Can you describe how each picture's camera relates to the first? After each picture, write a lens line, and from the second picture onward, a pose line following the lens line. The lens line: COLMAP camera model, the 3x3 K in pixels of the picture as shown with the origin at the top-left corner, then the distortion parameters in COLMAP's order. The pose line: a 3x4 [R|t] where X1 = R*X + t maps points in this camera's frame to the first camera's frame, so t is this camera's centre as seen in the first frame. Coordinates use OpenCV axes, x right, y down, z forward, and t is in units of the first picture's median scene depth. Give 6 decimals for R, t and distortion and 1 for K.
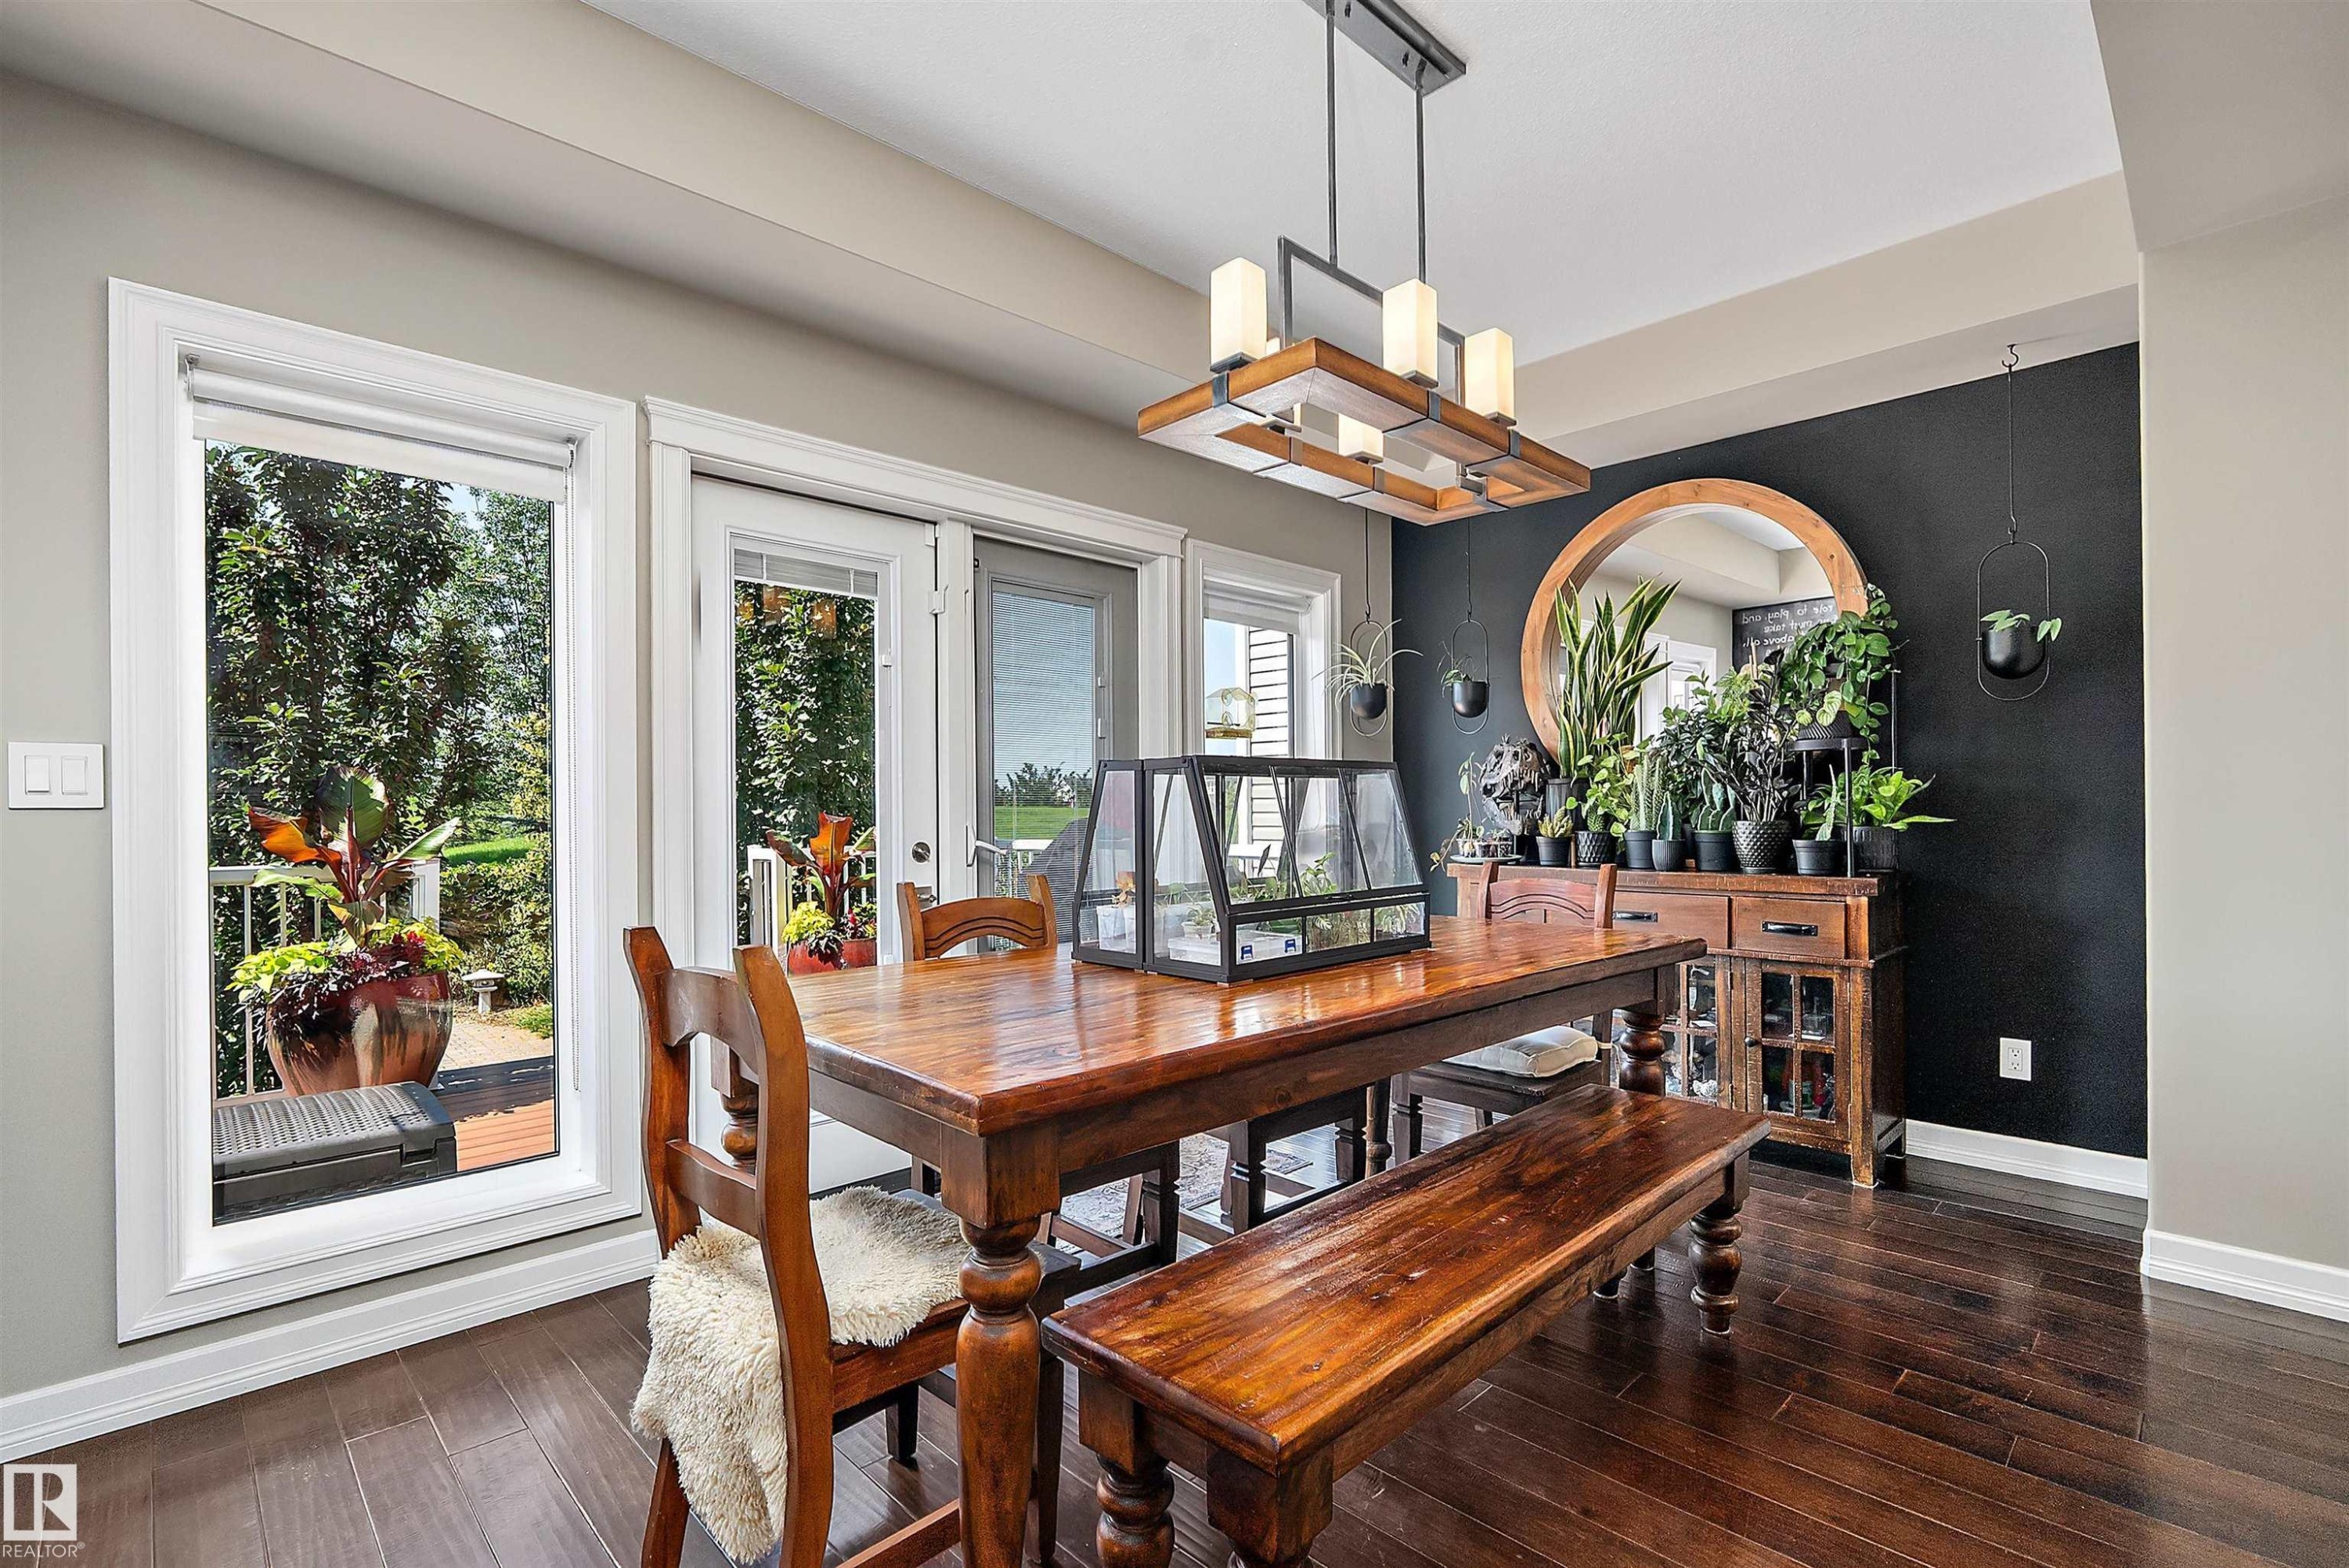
lens RADIAL K [[1067.7, 0, 1180.9], [0, 1067.7, 821.0], [0, 0, 1]] dist [-0.005725, -0.000369]
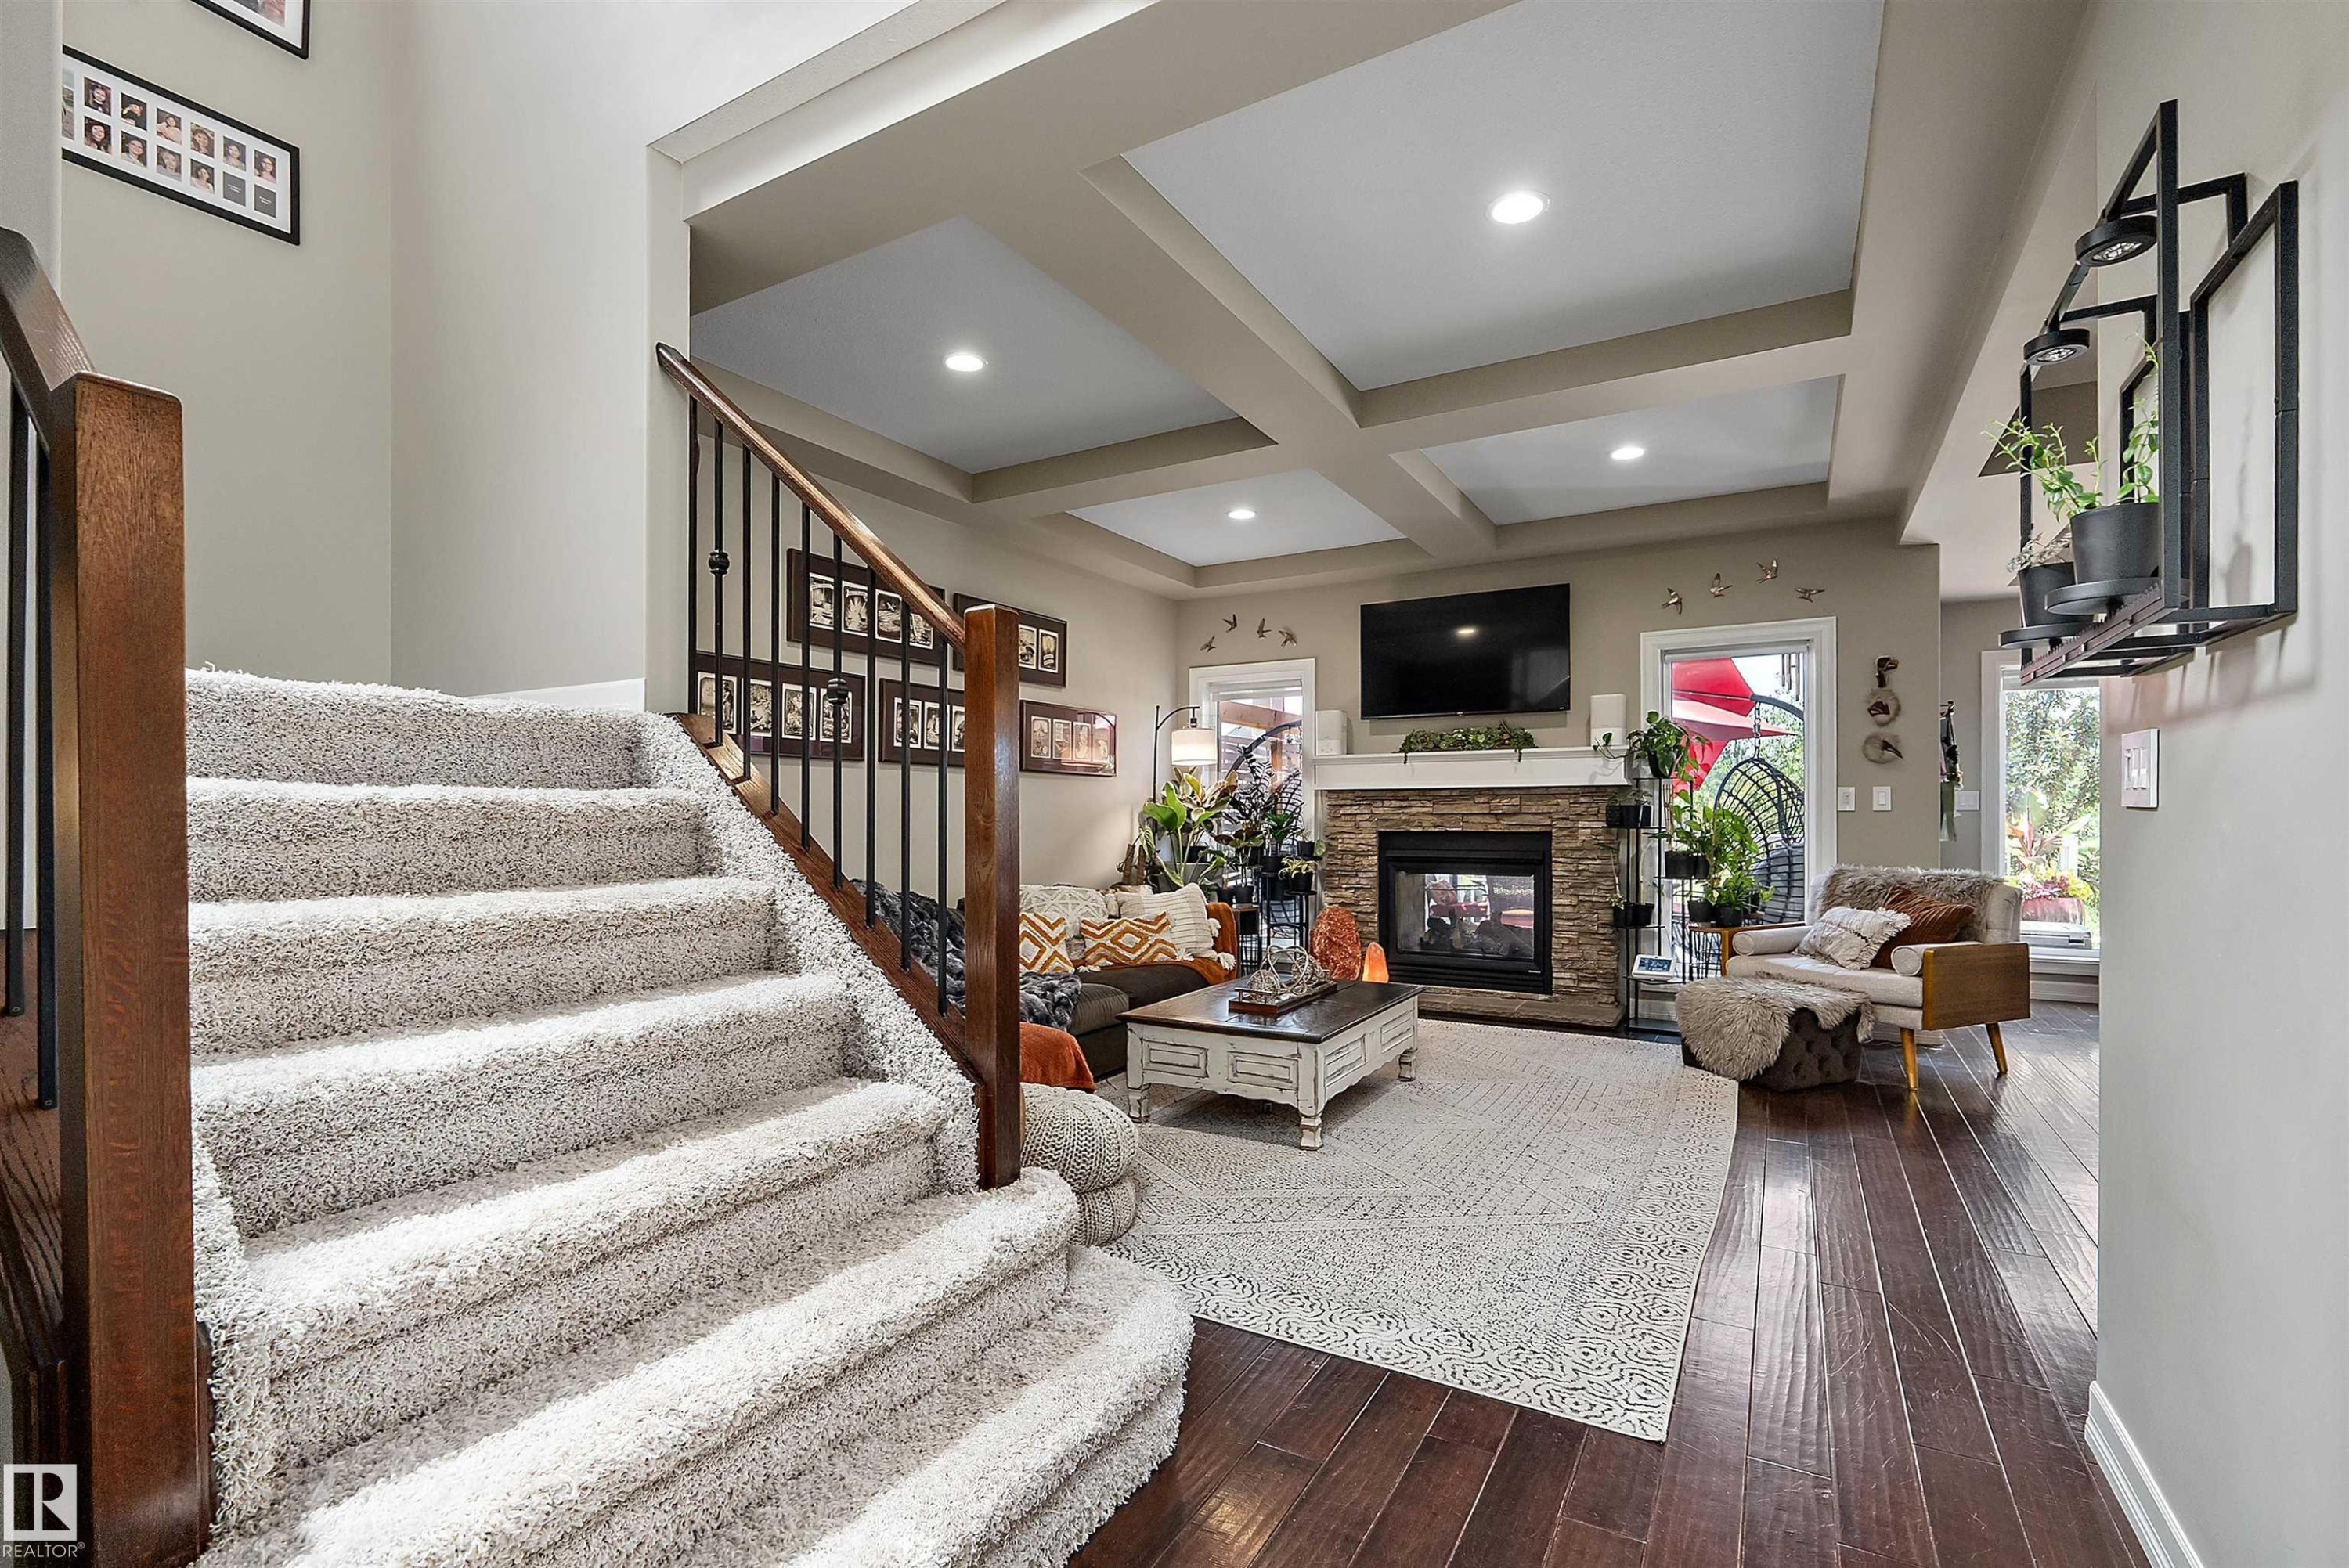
lens RADIAL K [[1067.7, 0, 1168.7], [0, 1067.7, 825.8], [0, 0, 1]] dist [-0.005725, -0.000369]
pose [[0.264562, 0.017987, -0.964201, 0.910553], [-0.011524, 0.999814, 0.015489, 0.008902], [0.964300, 0.007013, 0.264720, -1.385752]]
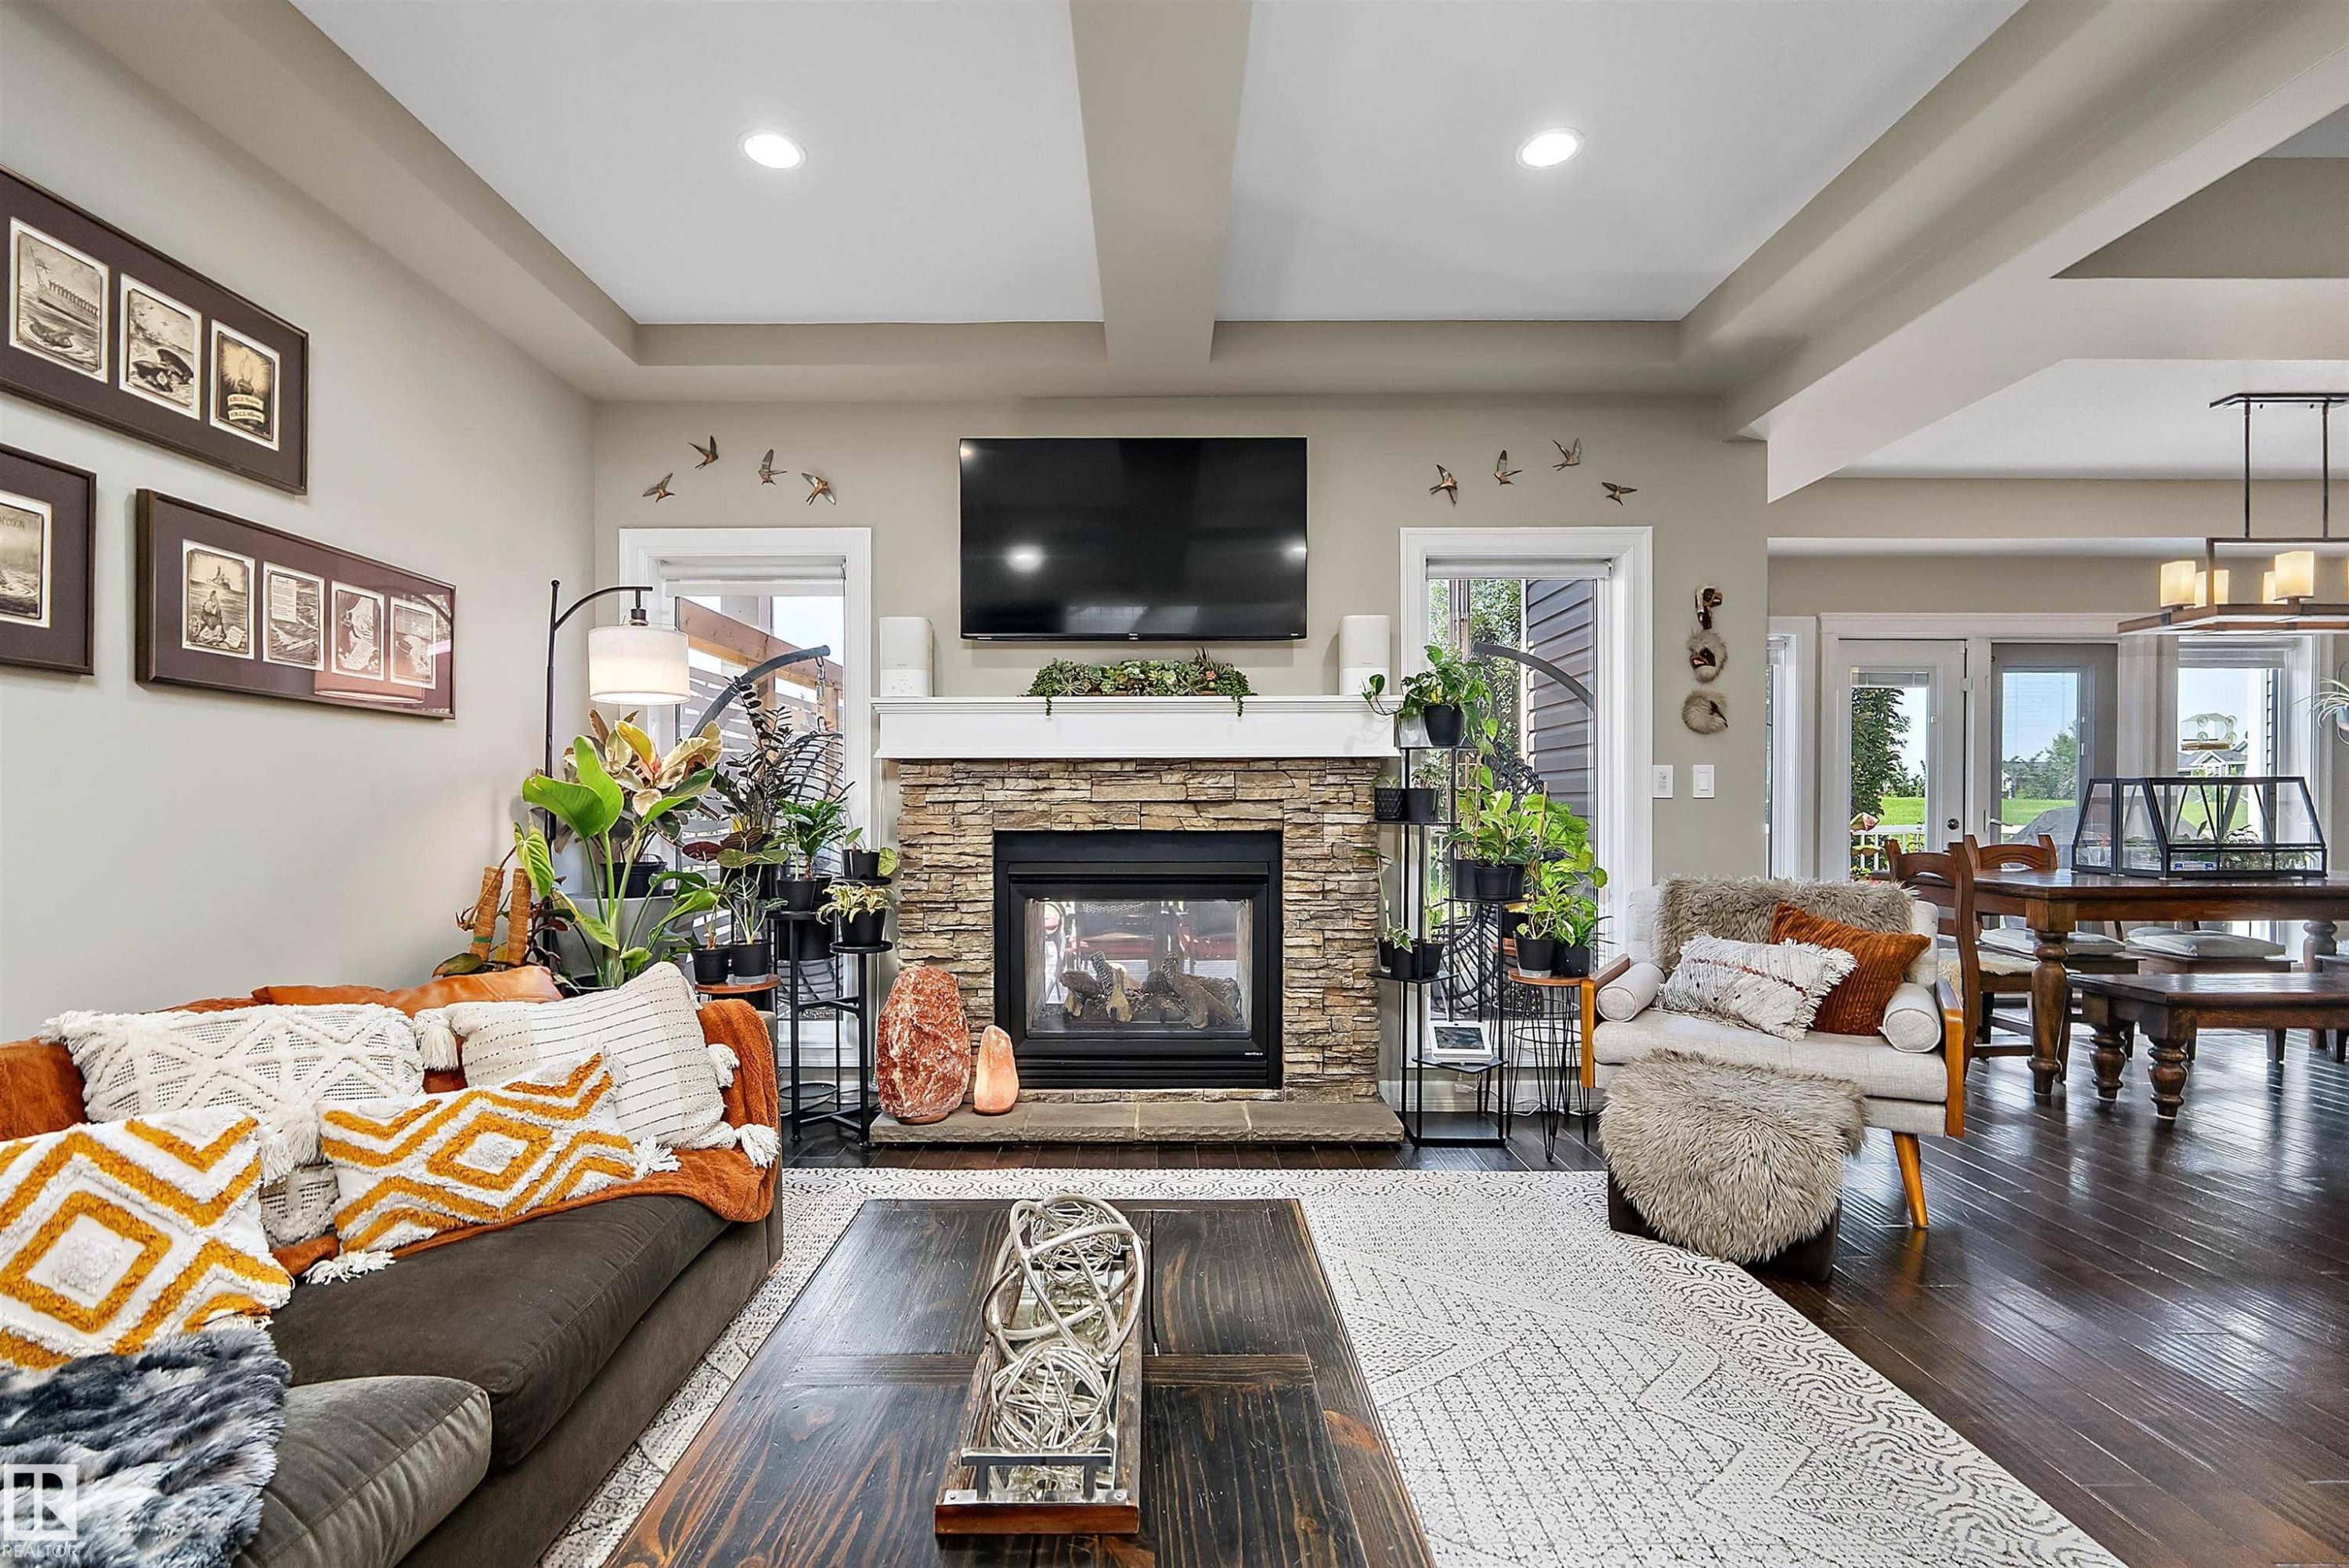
lens RADIAL K [[1067.7, 0, 1161.5], [0, 1067.7, 814.6], [0, 0, 1]] dist [-0.005725, -0.000369]
pose [[0.713924, 0.015411, -0.700054, 0.057003], [-0.013091, 0.999877, 0.008661, 0.014524], [0.700101, 0.002981, 0.714037, -1.185498]]
